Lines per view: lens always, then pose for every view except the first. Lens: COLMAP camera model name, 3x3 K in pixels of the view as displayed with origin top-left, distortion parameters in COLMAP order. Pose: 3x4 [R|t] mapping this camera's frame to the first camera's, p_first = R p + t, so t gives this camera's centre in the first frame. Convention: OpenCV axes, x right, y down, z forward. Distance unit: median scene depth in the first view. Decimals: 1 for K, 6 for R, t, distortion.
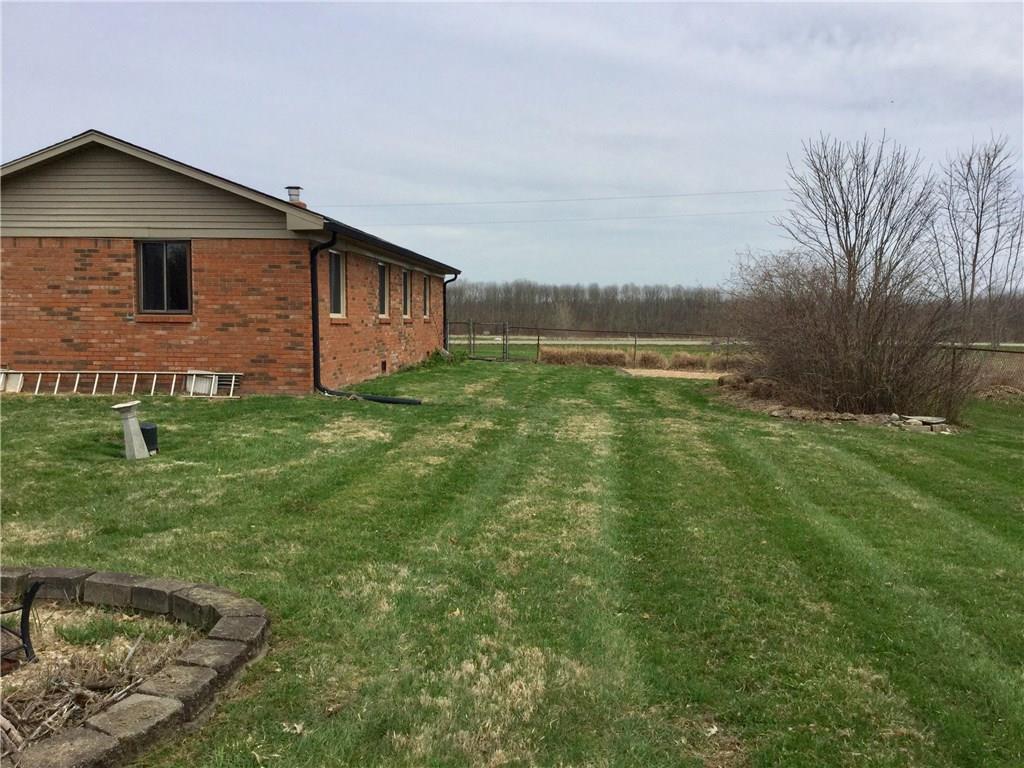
lens RADIAL K [[897.6, 0, 512.0], [0, 897.6, 384.0], [0, 0, 1]] dist [0.109322, -0.210371]
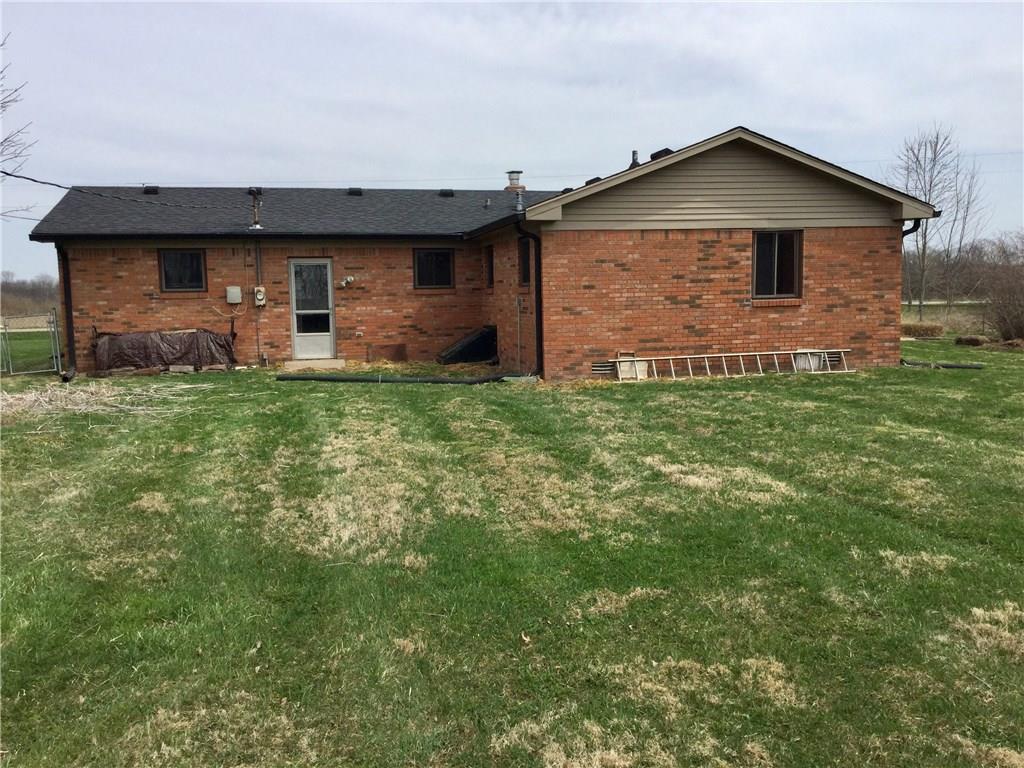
lens RADIAL K [[897.6, 0, 512.0], [0, 897.6, 384.0], [0, 0, 1]] dist [0.109322, -0.210371]
pose [[0.963154, -0.058203, 0.262577, -0.990292], [0.049562, 0.997993, 0.039417, -0.033976], [-0.264344, -0.024951, 0.964106, 0.039604]]
